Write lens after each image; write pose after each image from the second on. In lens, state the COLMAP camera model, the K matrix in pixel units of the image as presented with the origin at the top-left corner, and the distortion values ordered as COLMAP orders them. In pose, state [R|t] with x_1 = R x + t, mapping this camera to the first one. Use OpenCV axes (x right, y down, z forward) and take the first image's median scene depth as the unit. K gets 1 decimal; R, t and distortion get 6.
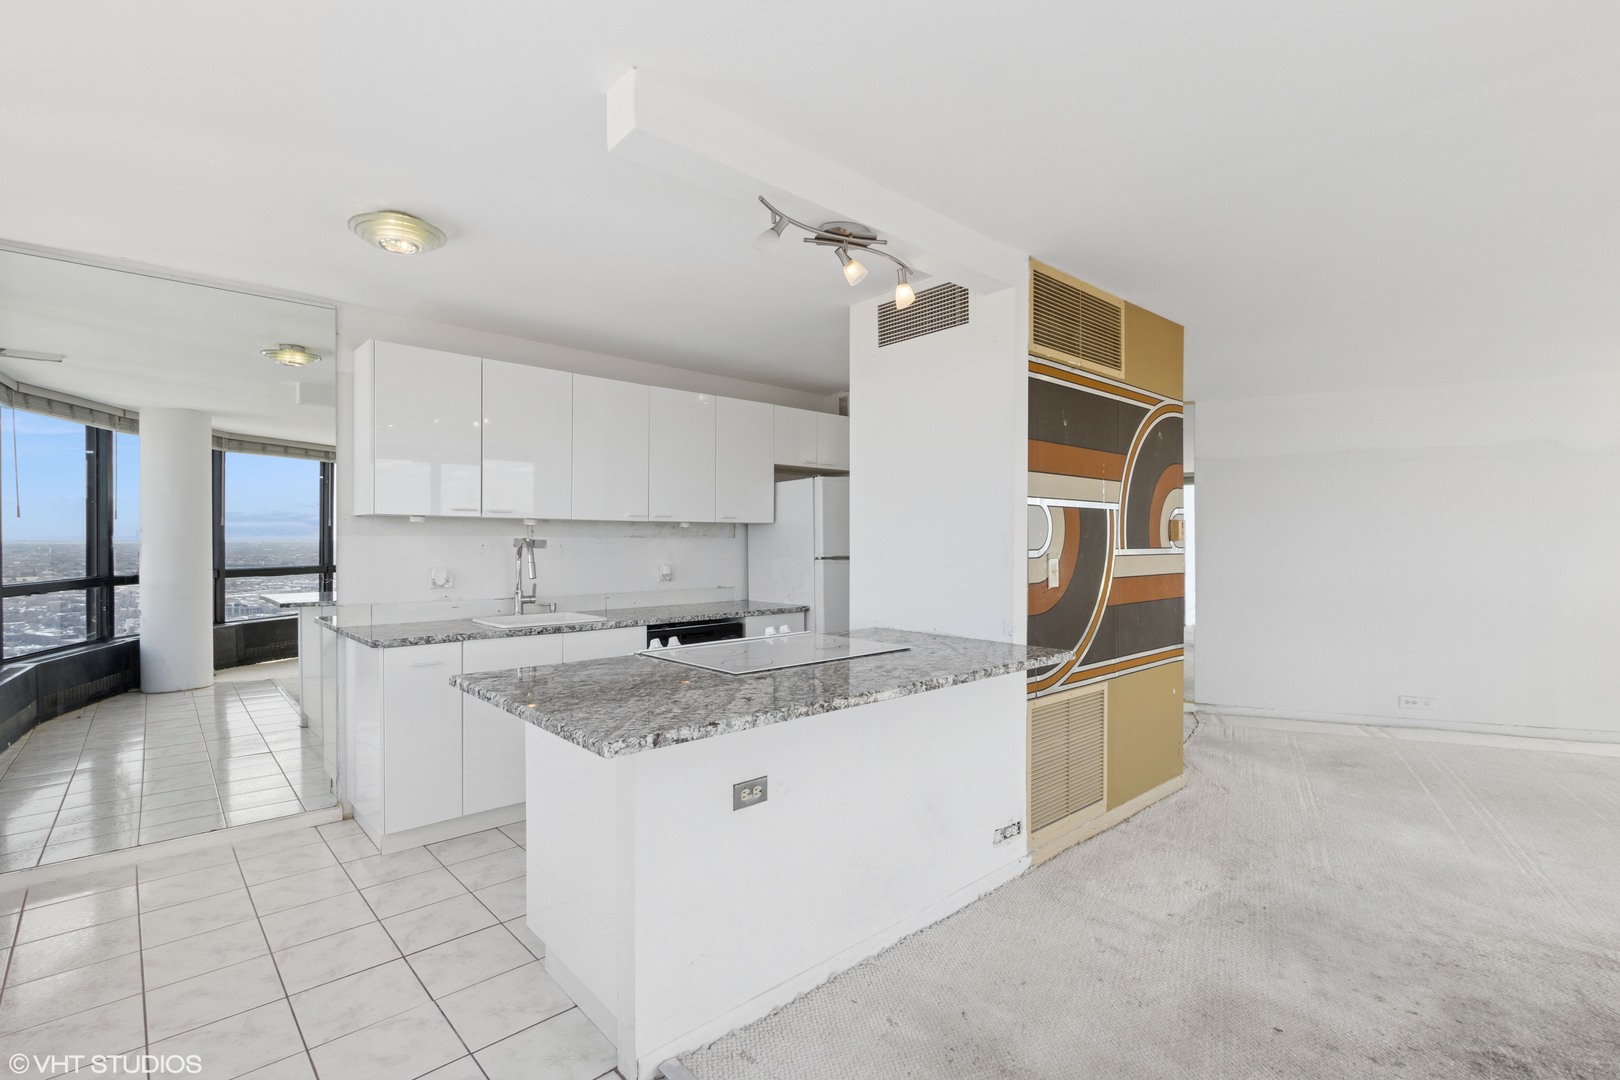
lens RADIAL K [[747.8, 0, 810.8], [0, 747.8, 534.1], [0, 0, 1]] dist [0.000989, -0.000123]
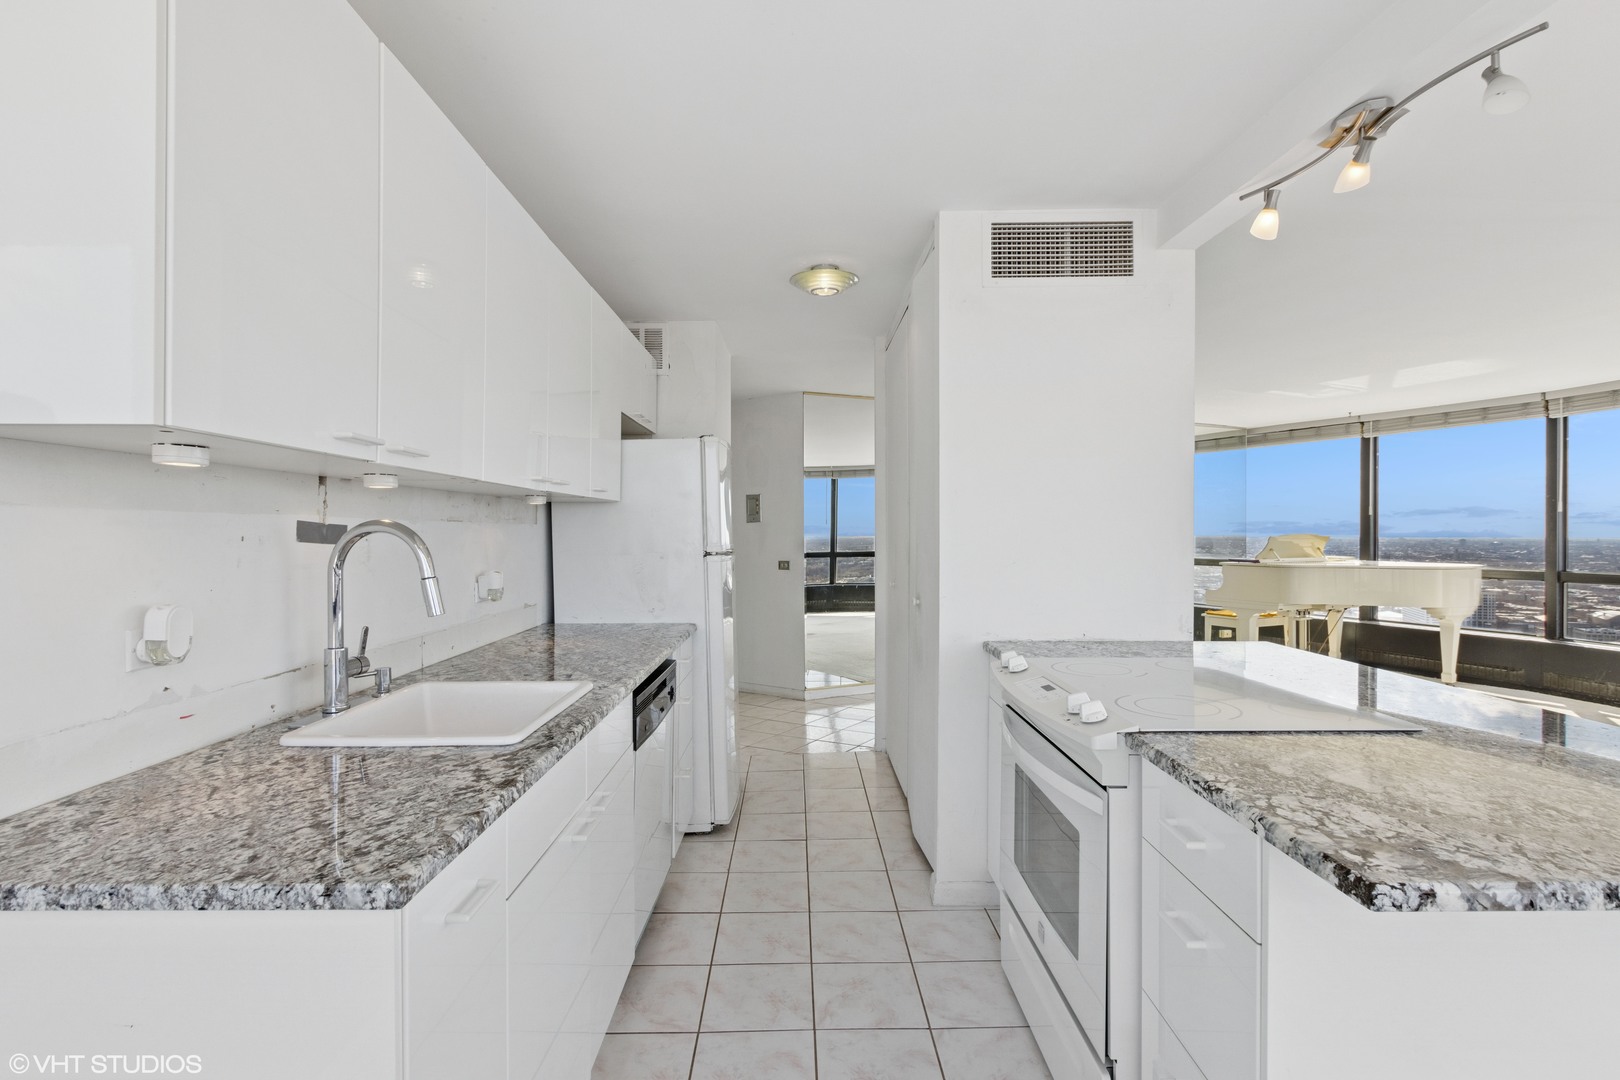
lens RADIAL K [[747.8, 0, 810.8], [0, 747.8, 534.1], [0, 0, 1]] dist [0.000989, -0.000123]
pose [[0.661717, -0.006586, 0.749725, -0.713663], [-0.004052, 0.999915, 0.012359, 0.009303], [-0.749743, -0.011216, 0.661634, 0.722310]]
